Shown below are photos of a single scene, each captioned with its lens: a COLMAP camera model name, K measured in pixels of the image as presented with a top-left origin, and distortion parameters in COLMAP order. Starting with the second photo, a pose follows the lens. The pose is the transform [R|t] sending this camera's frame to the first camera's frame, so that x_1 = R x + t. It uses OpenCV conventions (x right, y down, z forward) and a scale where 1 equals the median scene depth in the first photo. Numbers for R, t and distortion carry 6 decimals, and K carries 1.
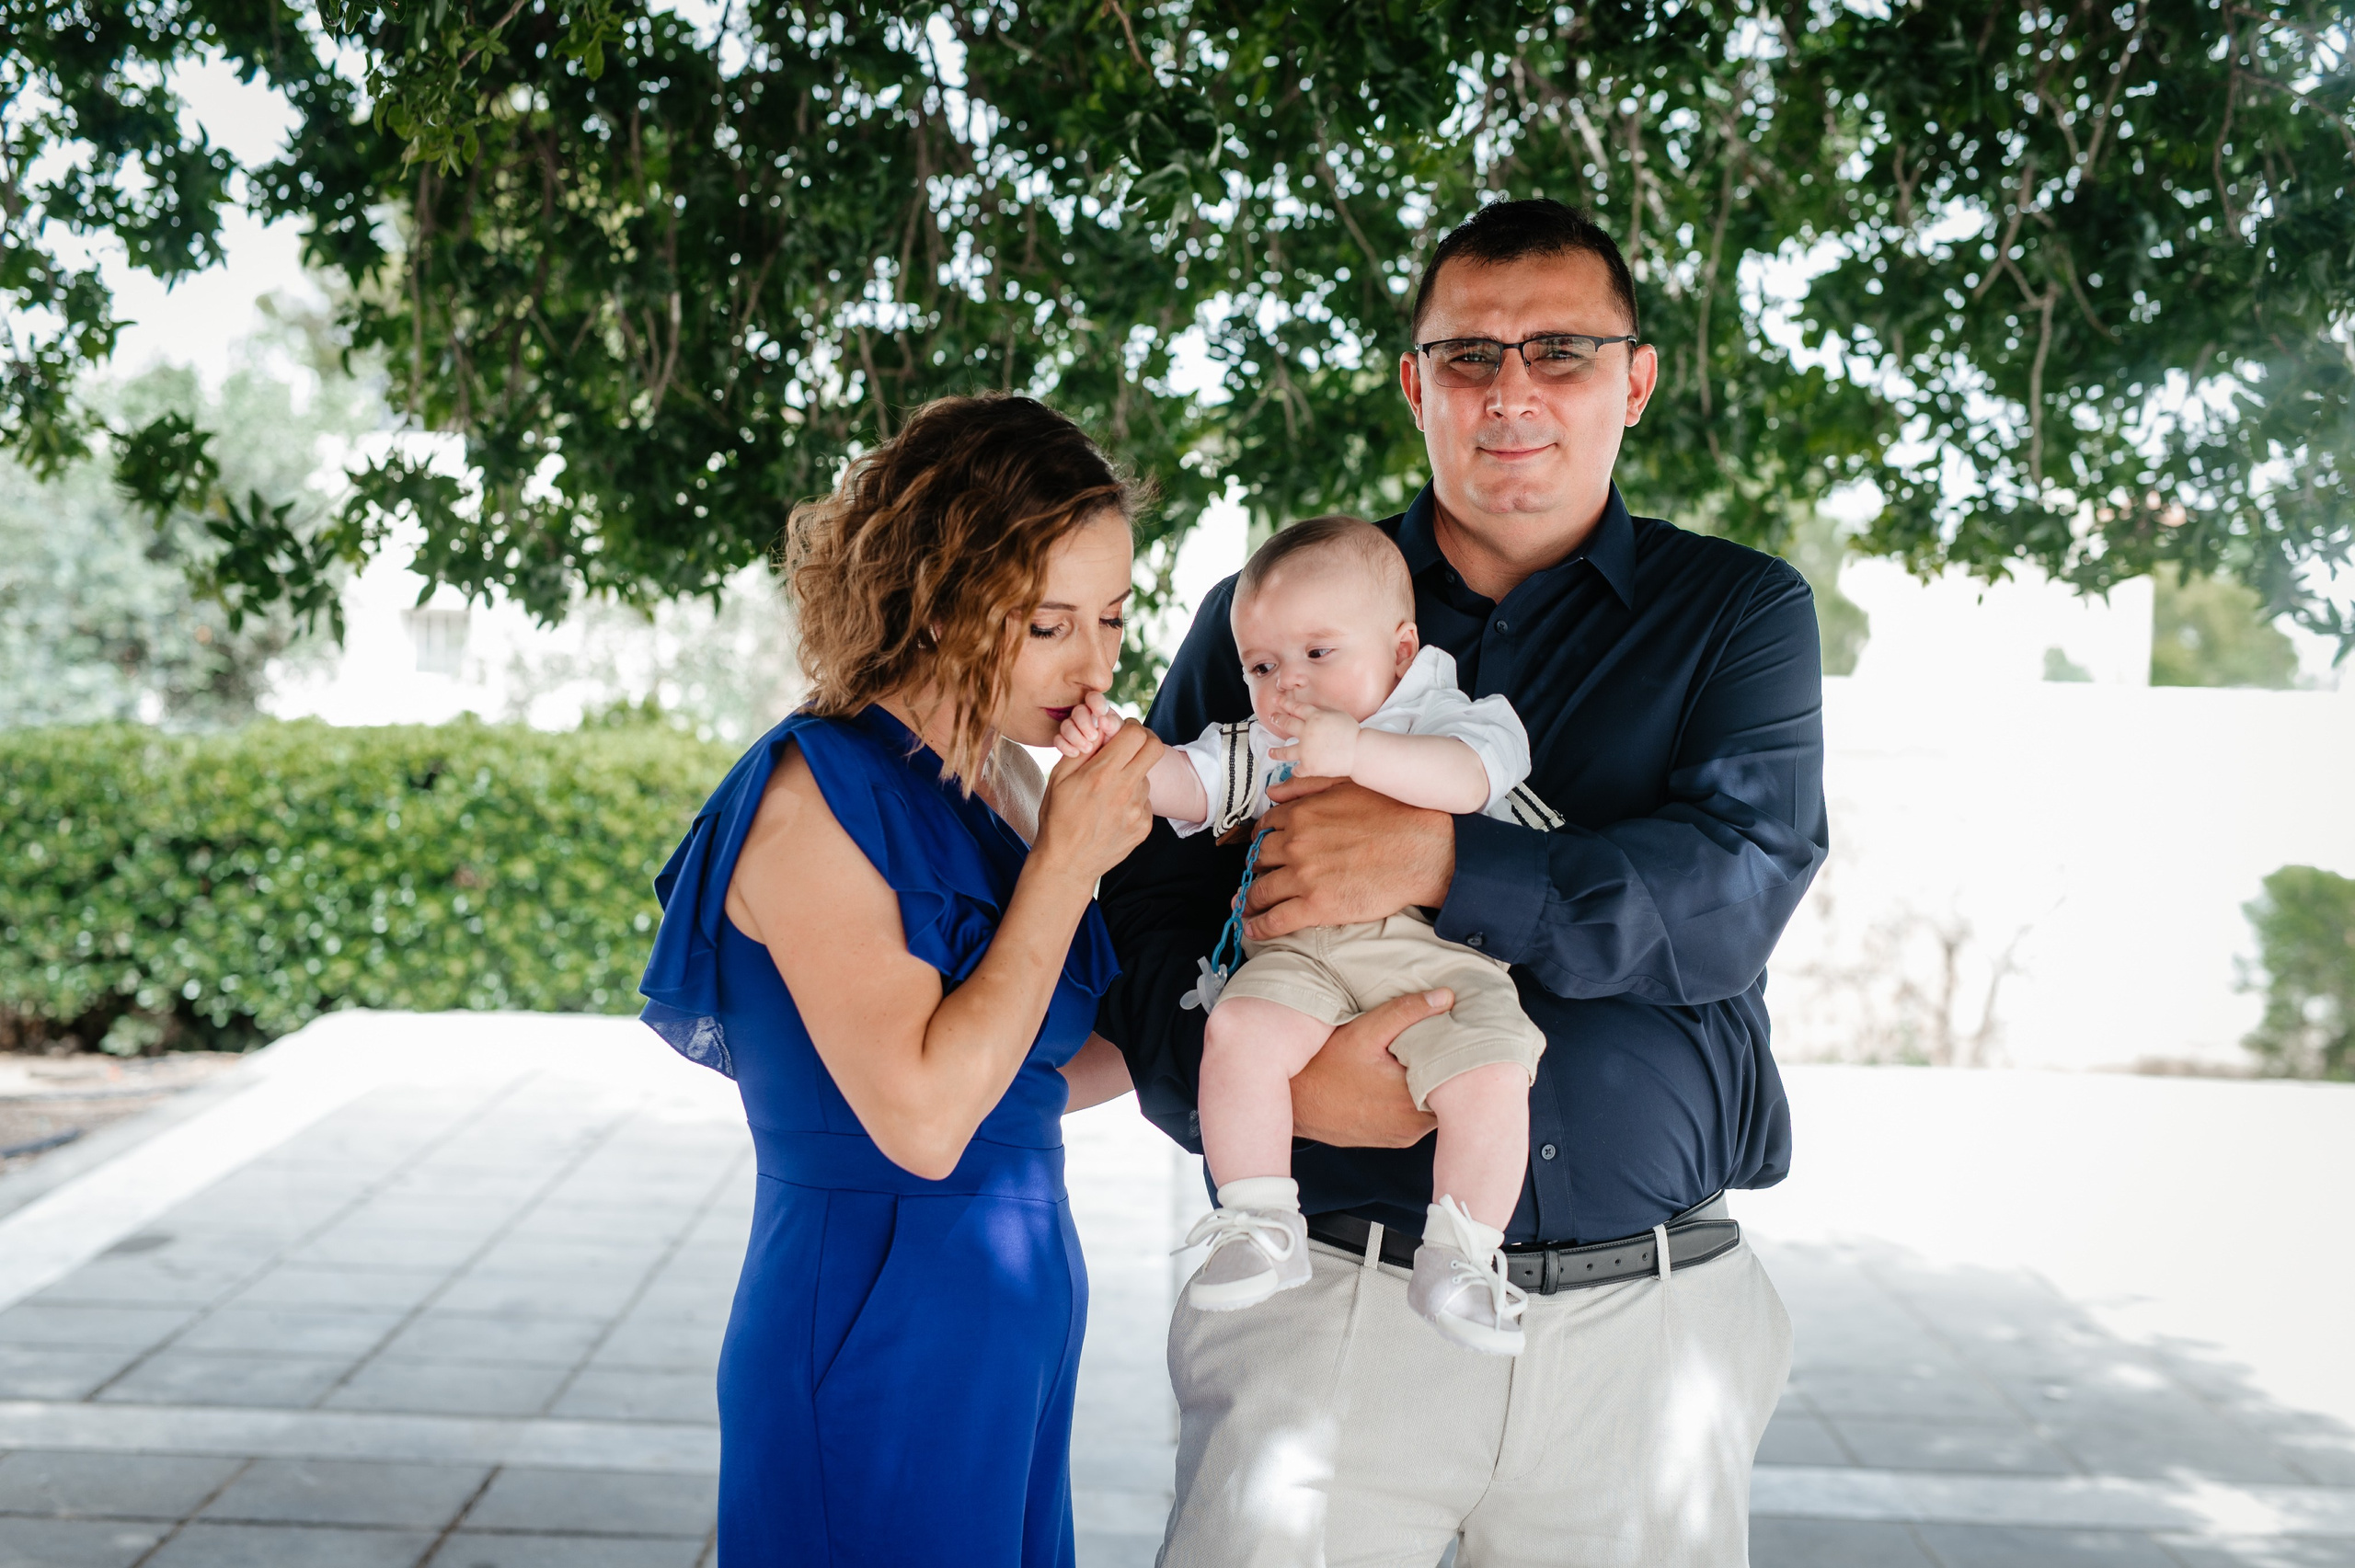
lens RADIAL K [[3487.1, 0, 1178.5], [0, 3487.1, 681.6], [0, 0, 1]] dist [0.024676, 0.005168]
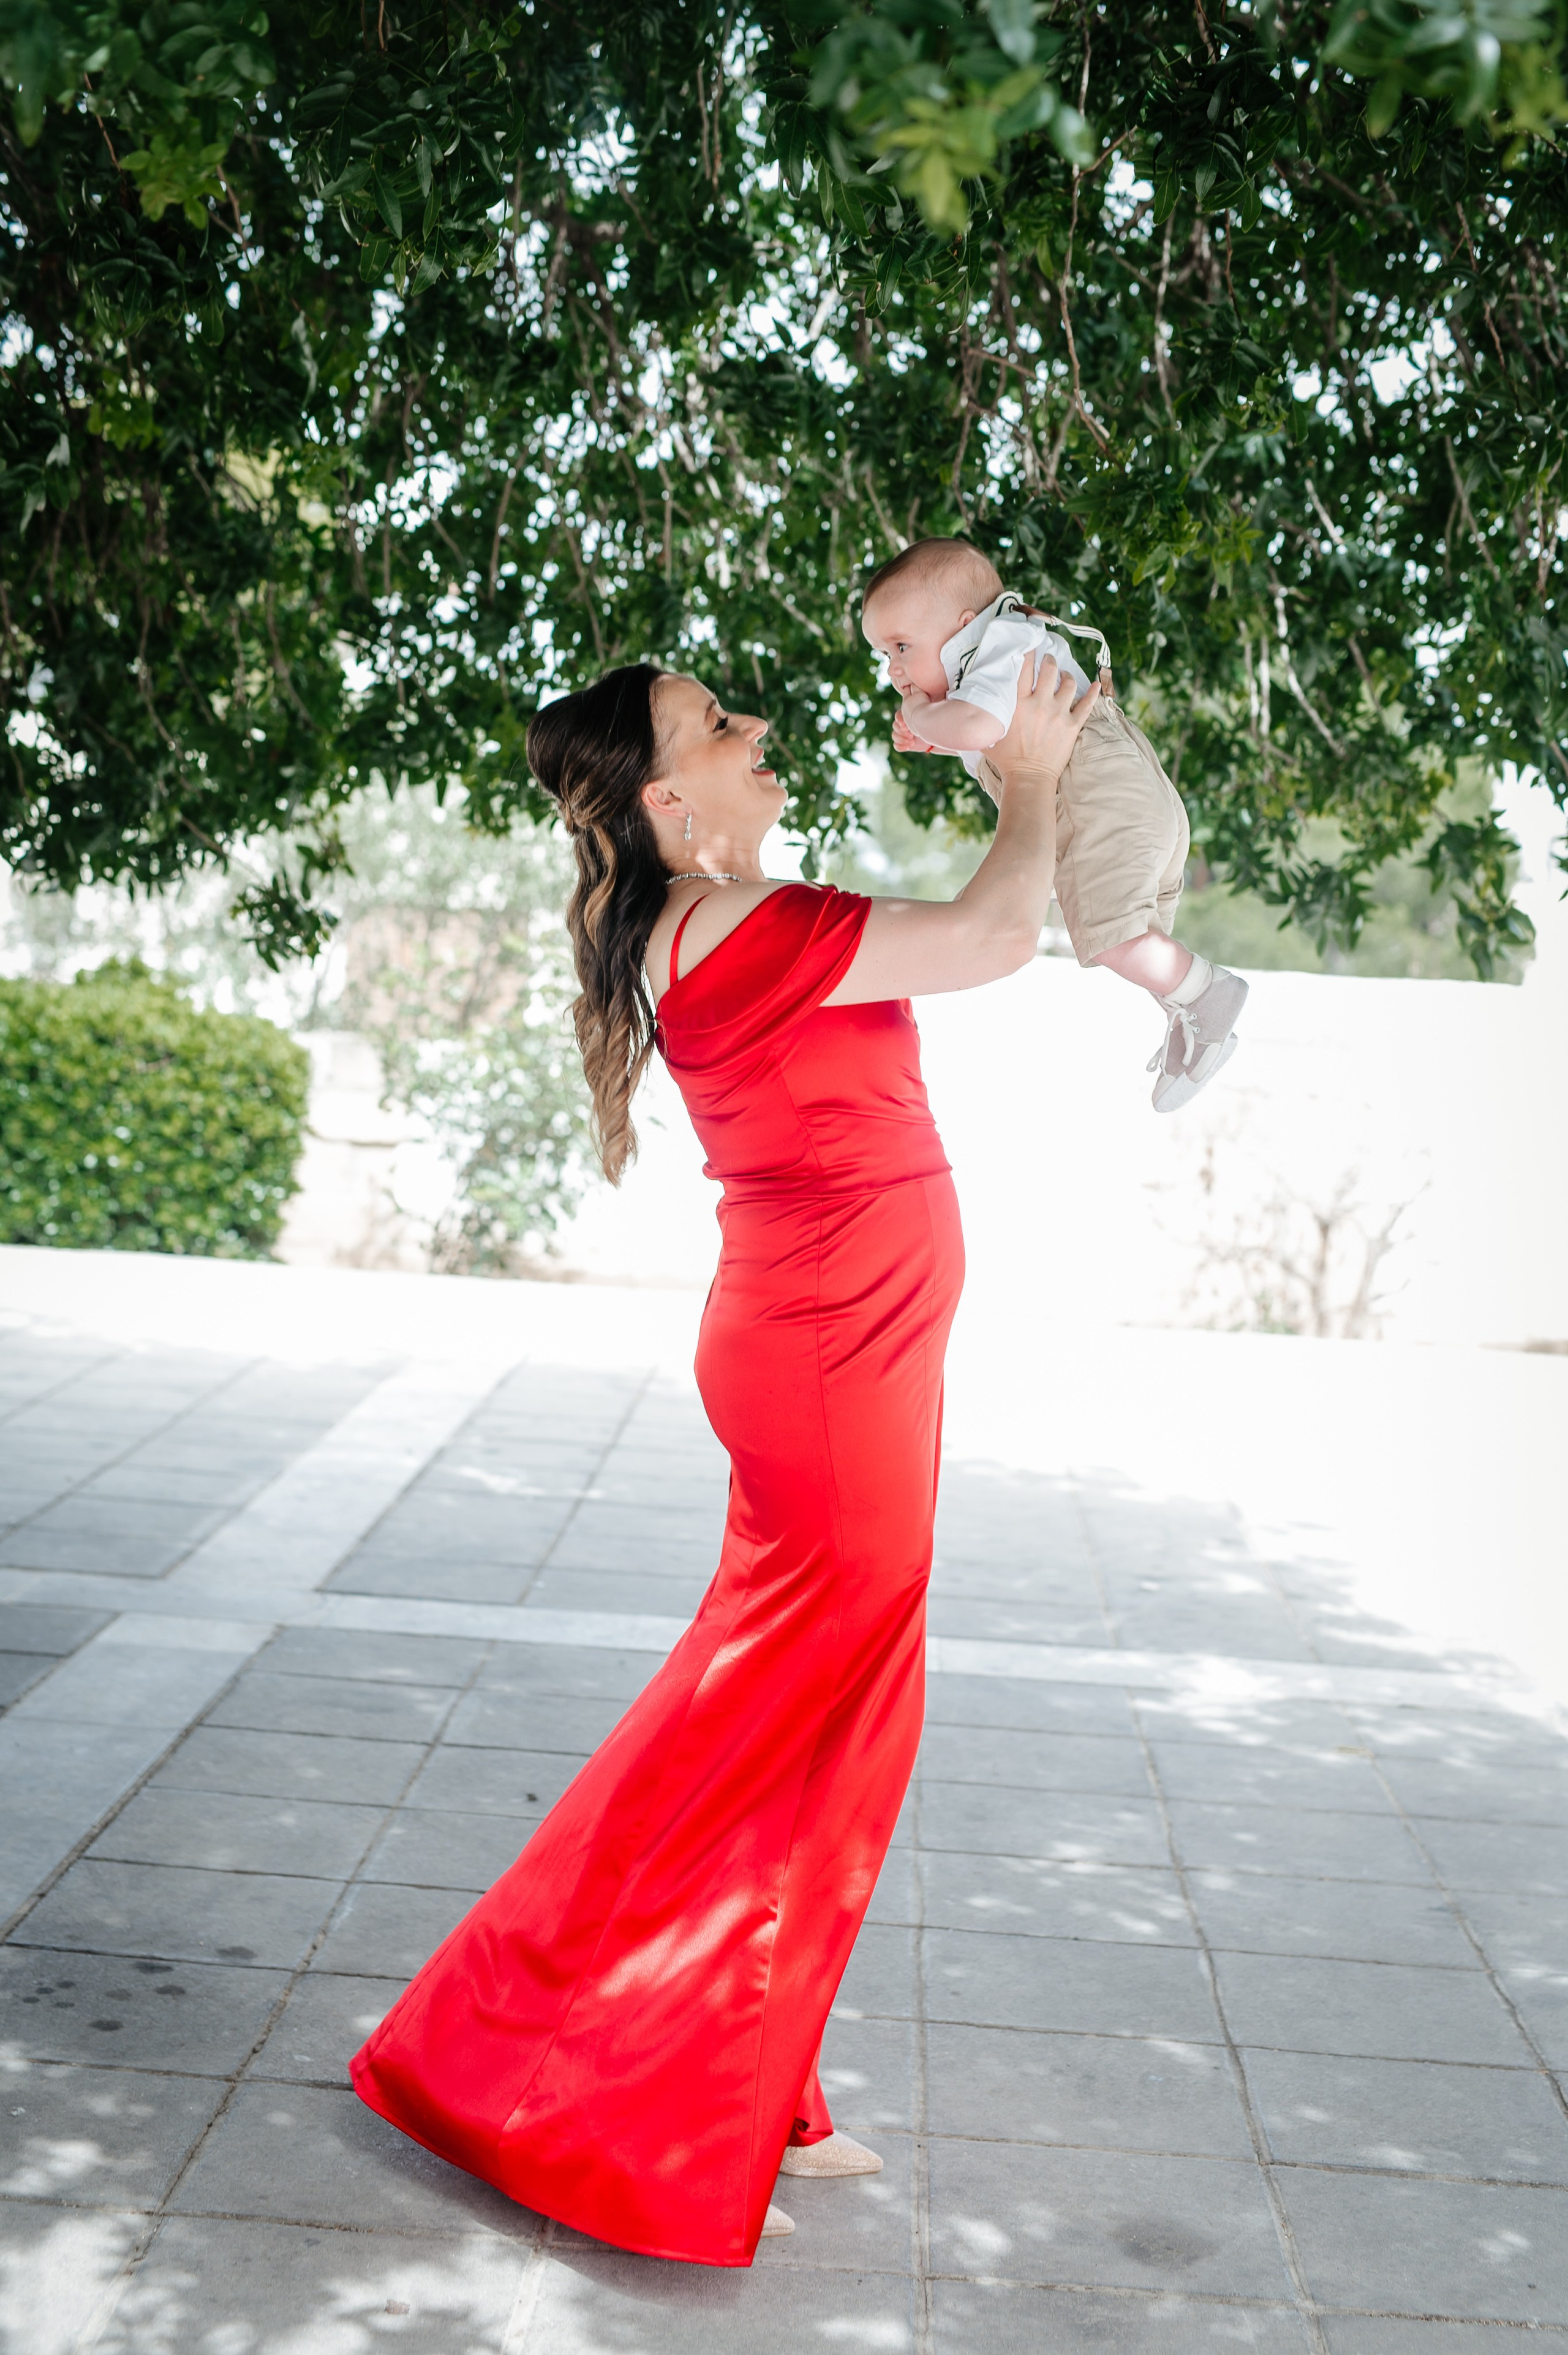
lens RADIAL K [[3488.8, 0, 857.3], [0, 3488.8, 1193.2], [0, 0, 1]] dist [0.002402, 0.088403]
pose [[0.999218, 0.030371, -0.025308, 0.111300], [-0.028855, 0.997885, 0.058256, 0.008802], [0.027024, -0.057480, 0.997981, -0.073657]]
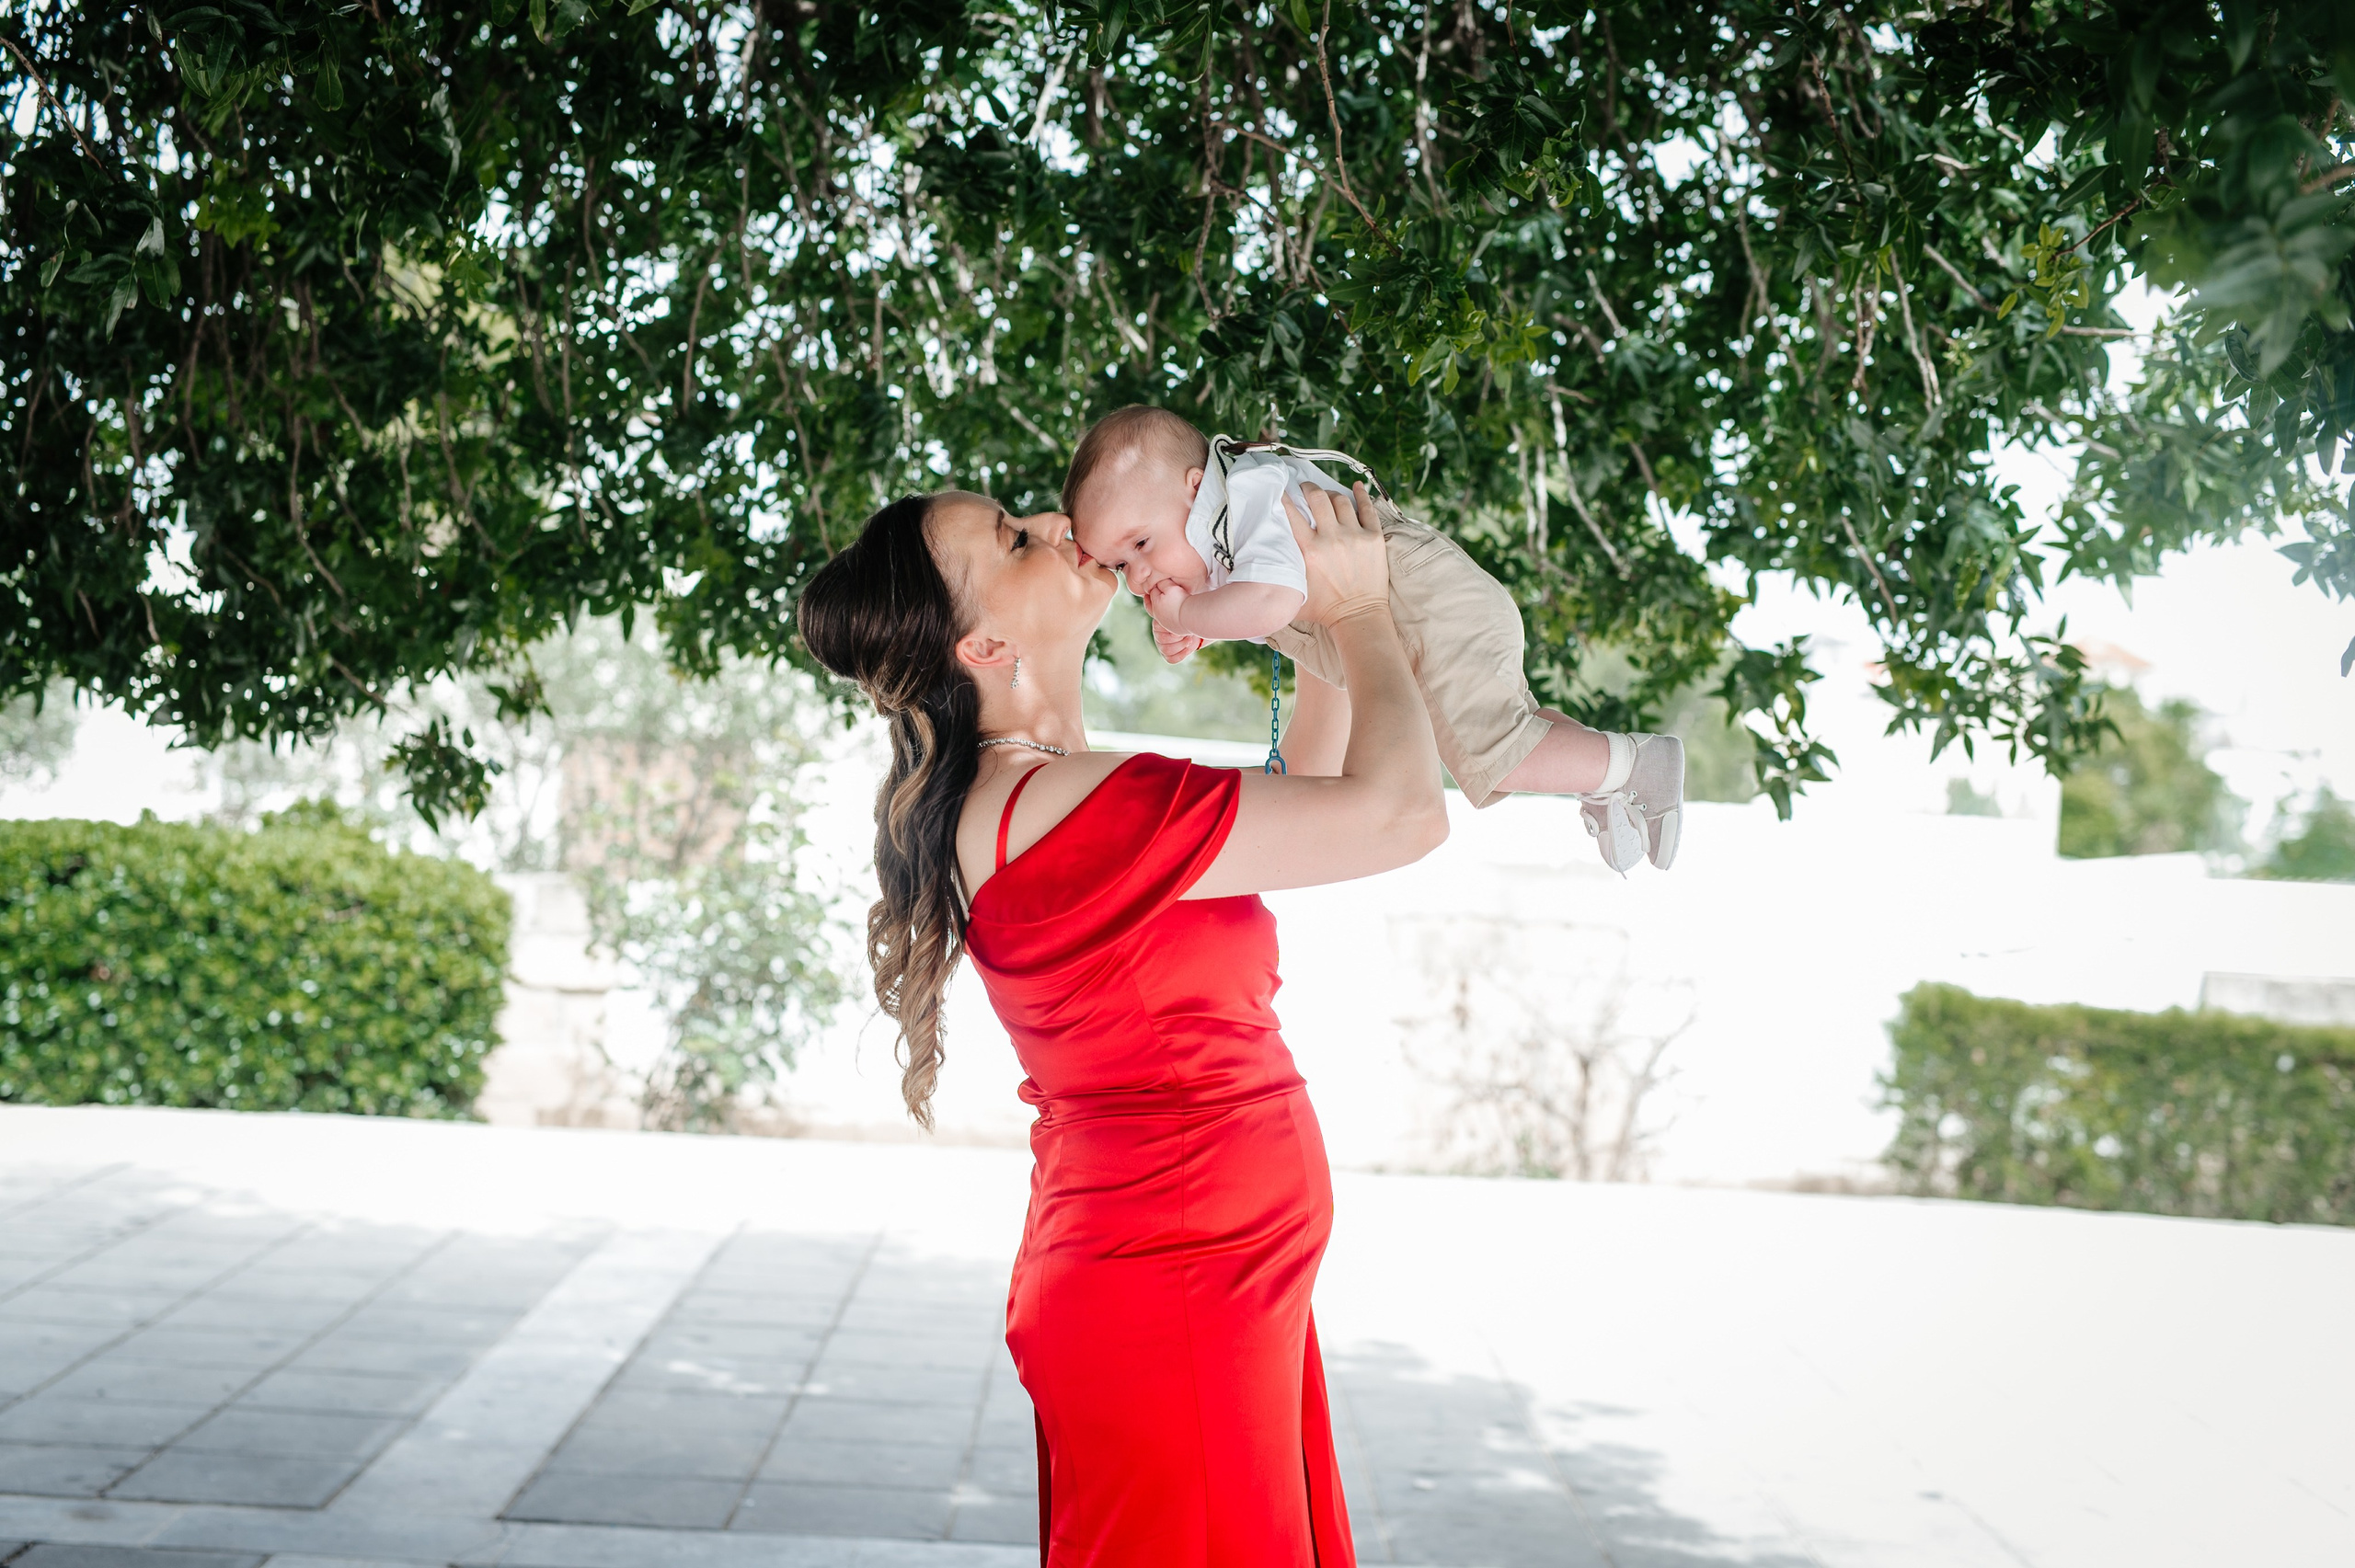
lens RADIAL K [[3488.7, 0, 1215.5], [0, 3488.7, 789.7], [0, 0, 1]] dist [0.002402, 0.088403]
pose [[0.999848, 0.014343, 0.009896, 0.108195], [-0.014288, 0.999882, -0.005617, 0.004312], [-0.009975, 0.005474, 0.999935, -0.016307]]
